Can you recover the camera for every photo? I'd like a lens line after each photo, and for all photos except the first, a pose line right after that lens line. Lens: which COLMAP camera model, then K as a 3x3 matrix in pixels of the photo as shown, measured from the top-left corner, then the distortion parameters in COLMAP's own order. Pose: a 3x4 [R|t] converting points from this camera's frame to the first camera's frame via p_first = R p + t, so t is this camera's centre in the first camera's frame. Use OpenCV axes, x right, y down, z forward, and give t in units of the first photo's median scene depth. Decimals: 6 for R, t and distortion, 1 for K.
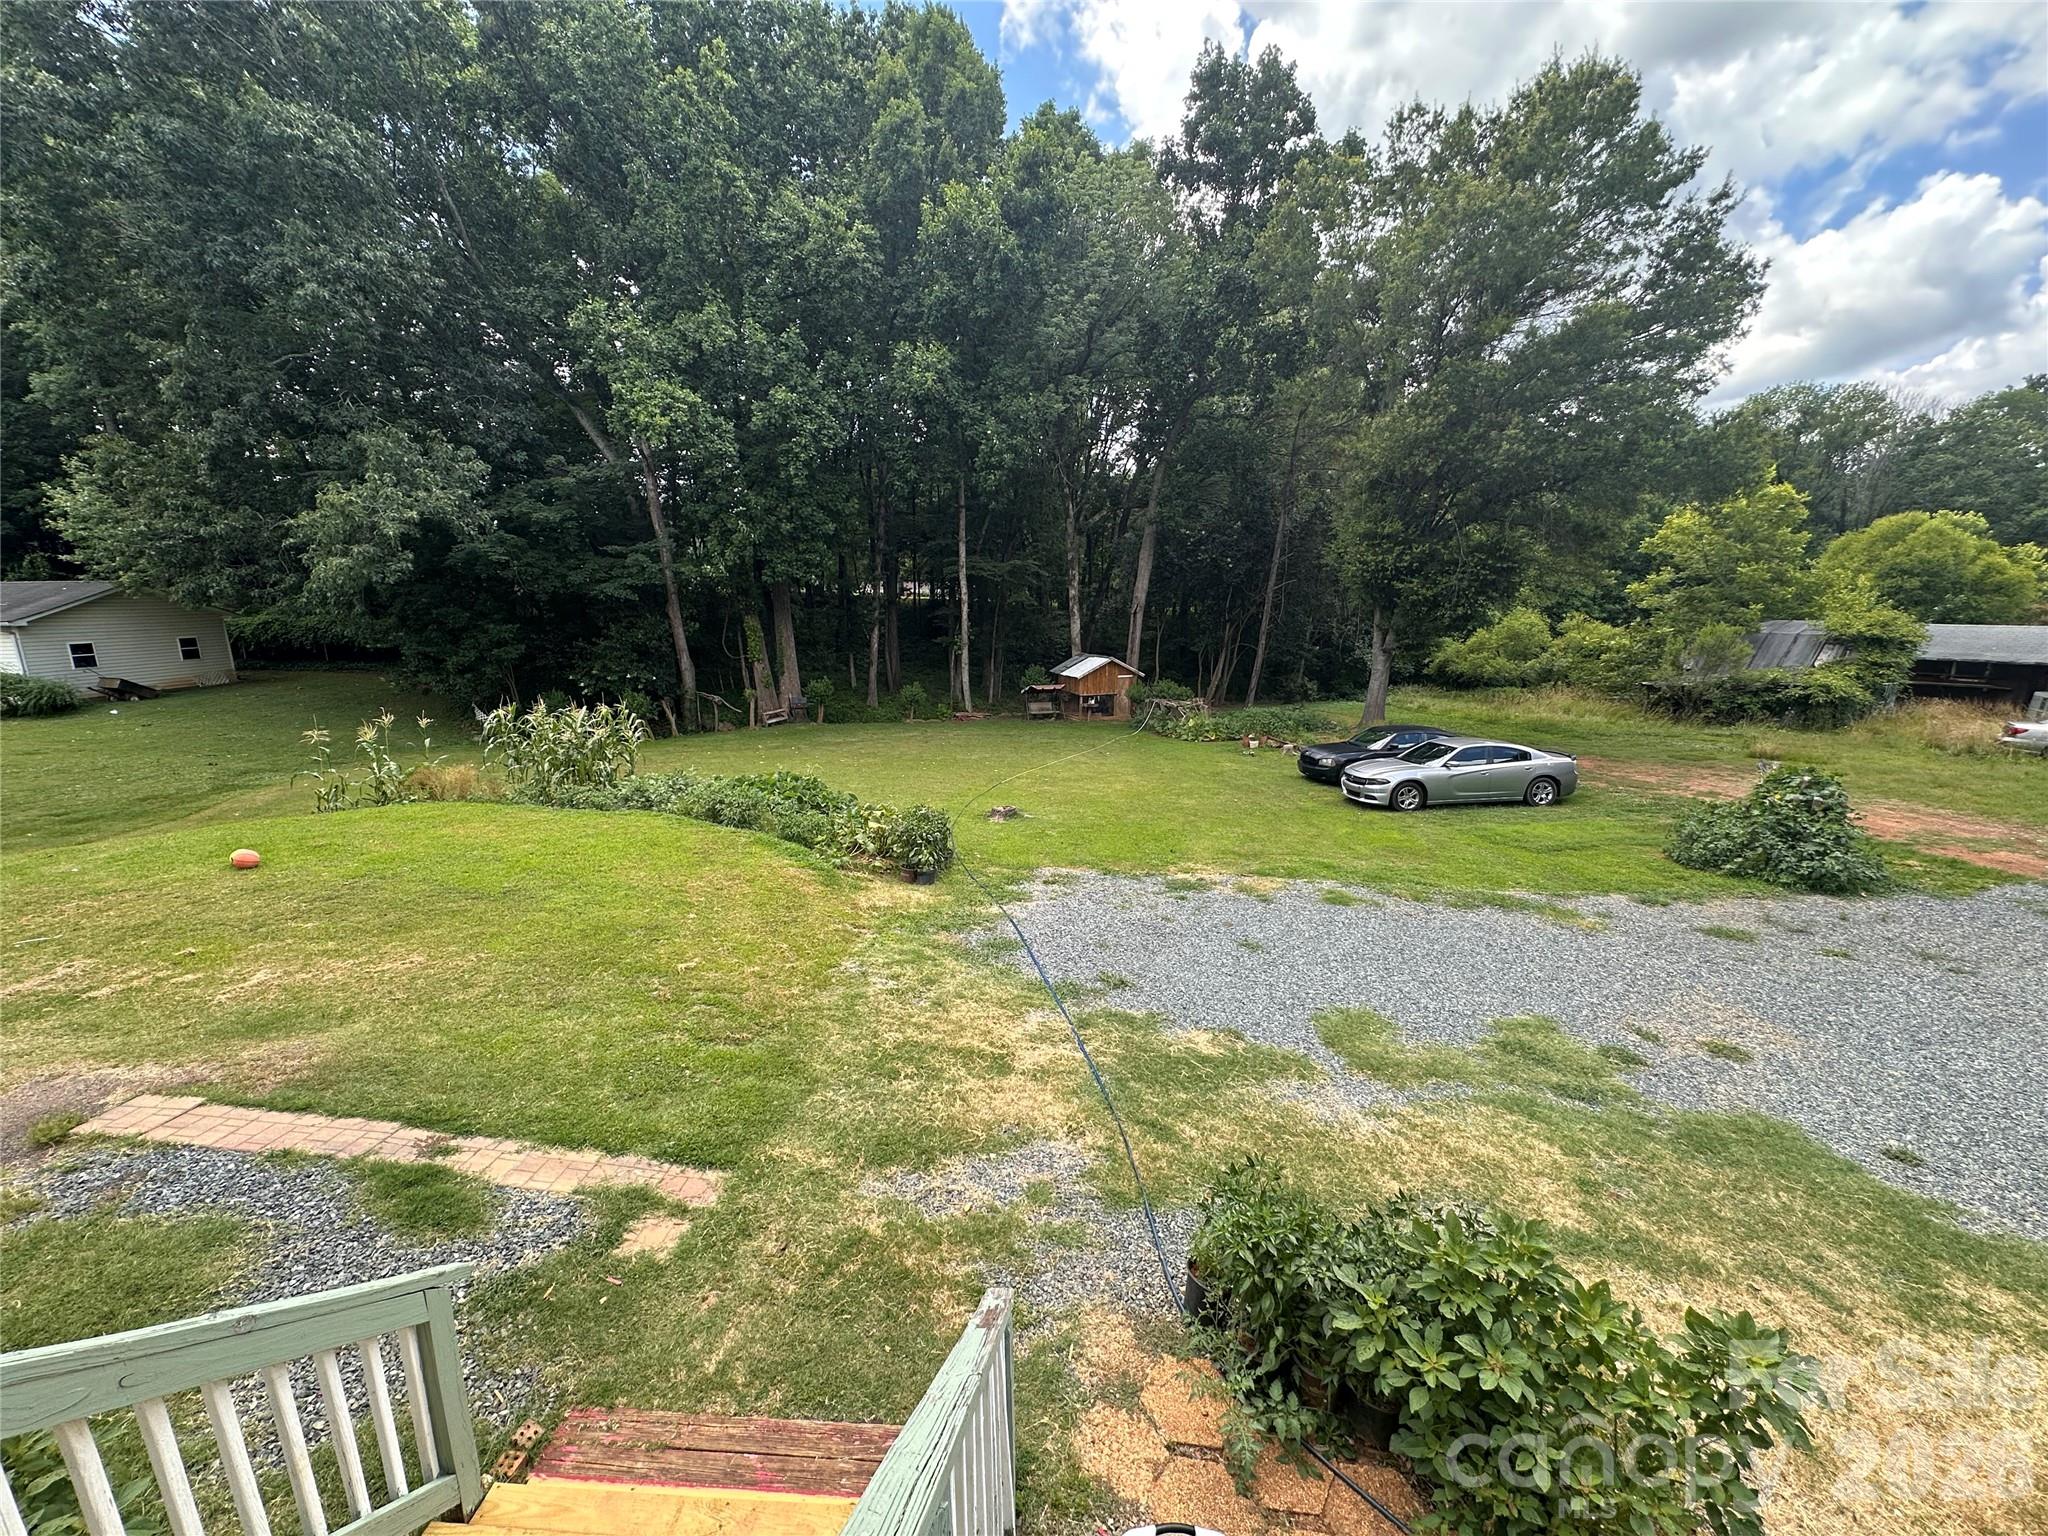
lens RADIAL K [[814.5, 0, 1018.0], [0, 814.5, 773.4], [0, 0, 1]] dist [0.000499, -0.000297]
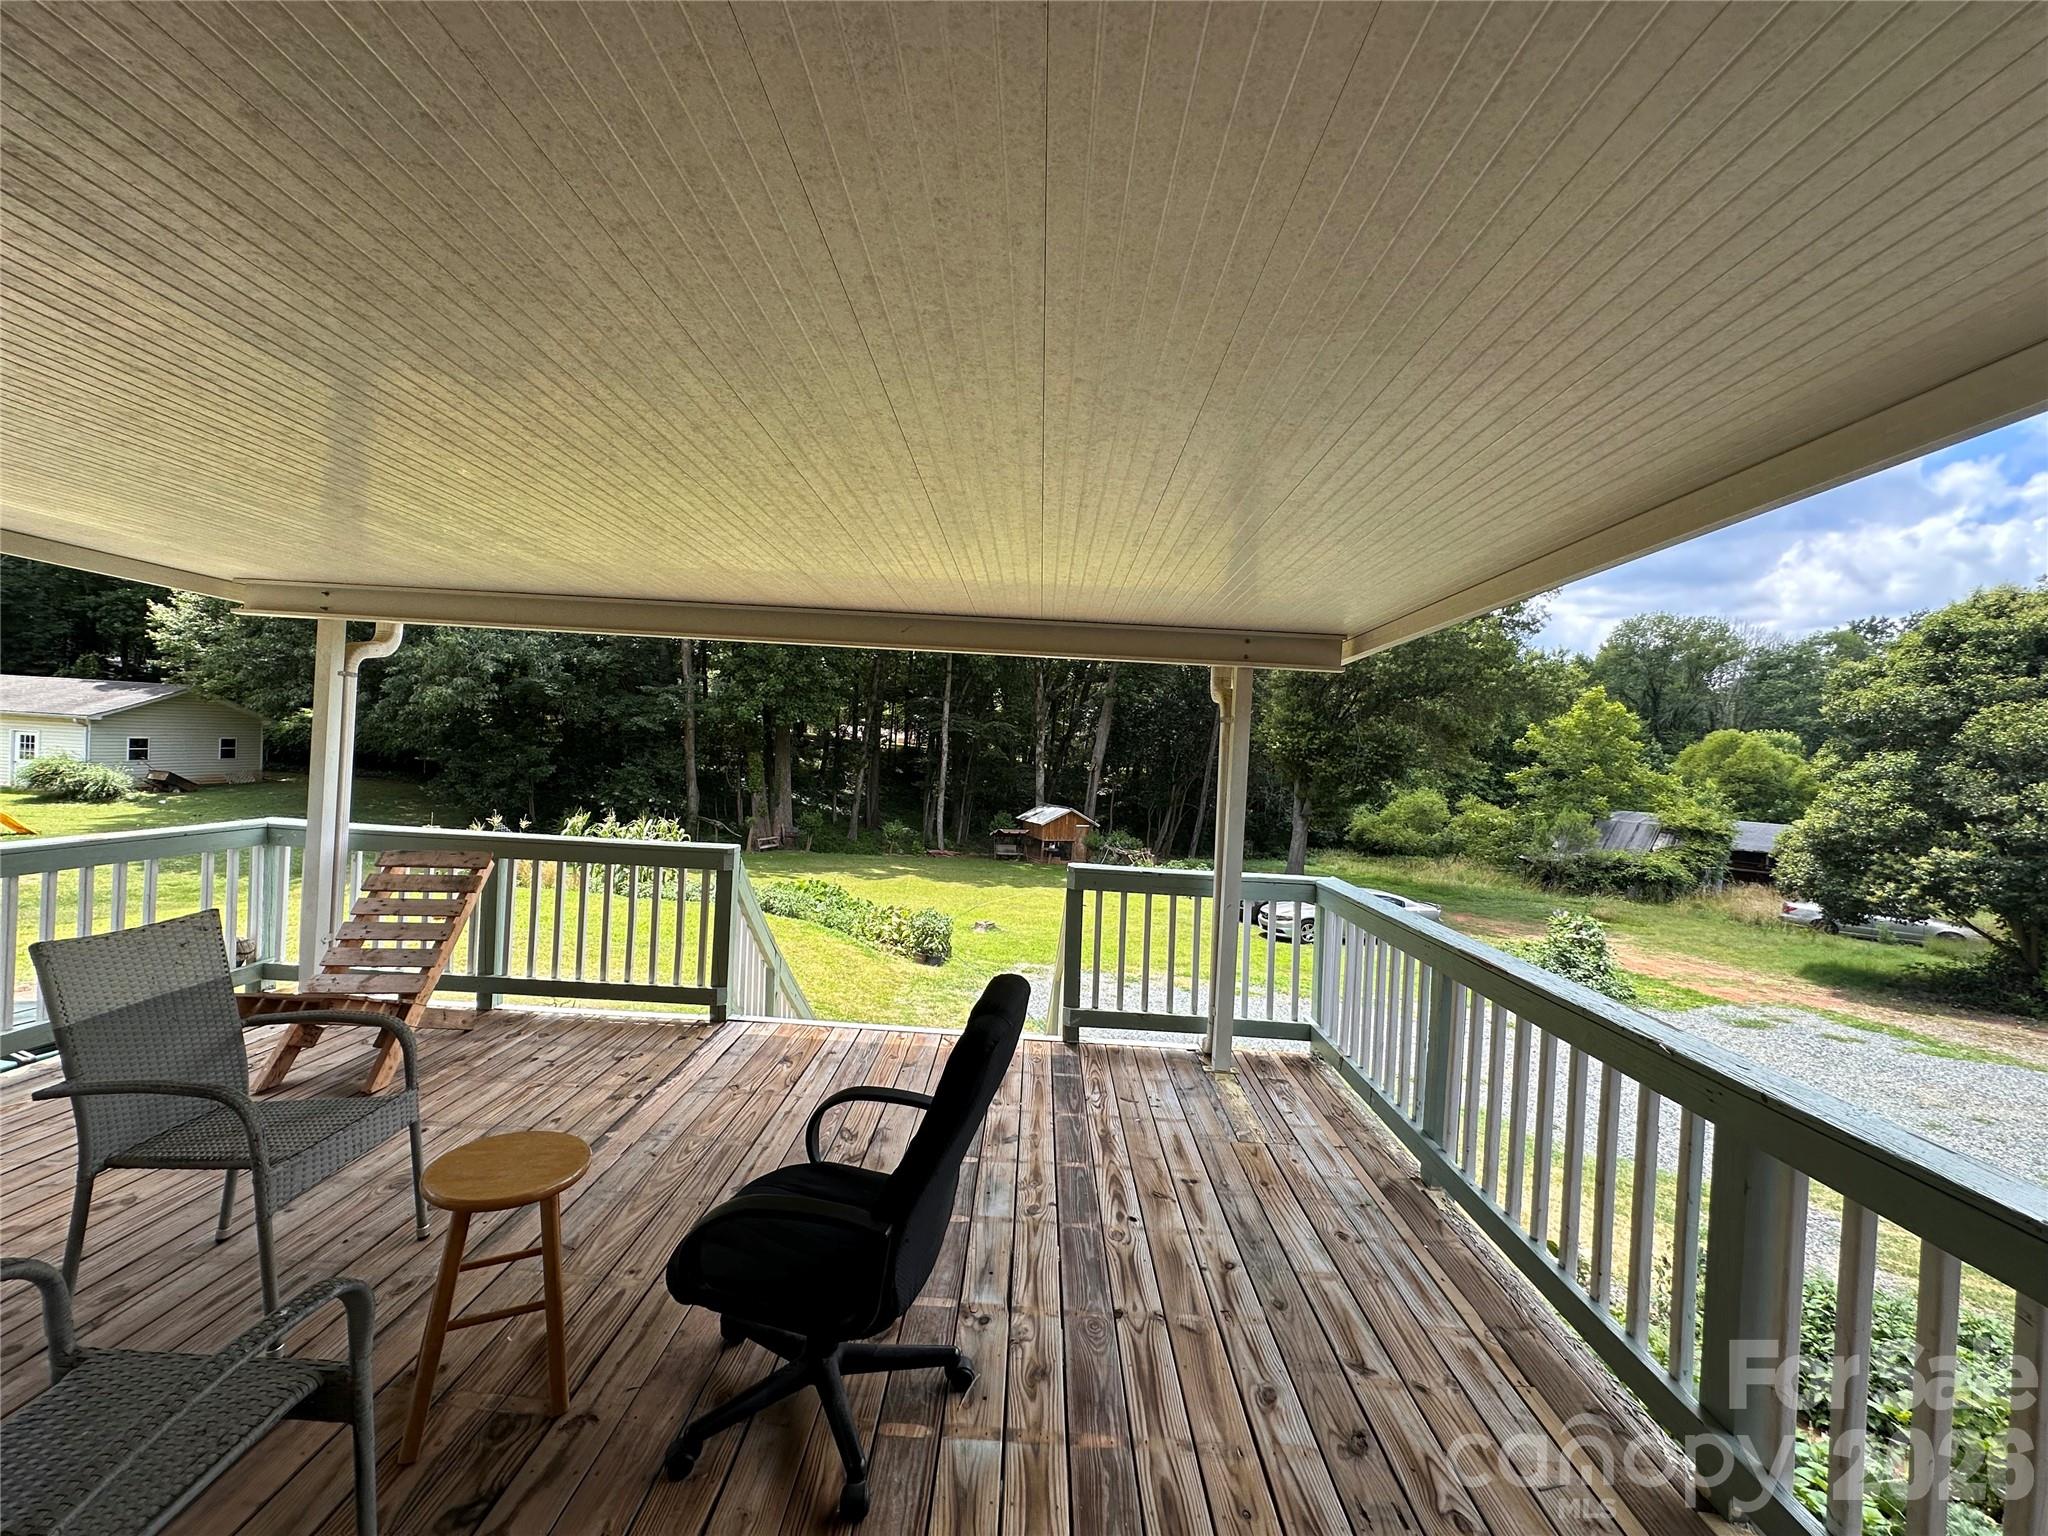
lens RADIAL K [[814.5, 0, 1017.0], [0, 814.5, 758.8], [0, 0, 1]] dist [0.000499, -0.000297]
pose [[0.996714, 0.063705, 0.050026, -0.023308], [-0.052475, 0.978322, -0.200331, 0.022273], [-0.061704, 0.197048, 0.978450, -0.124640]]
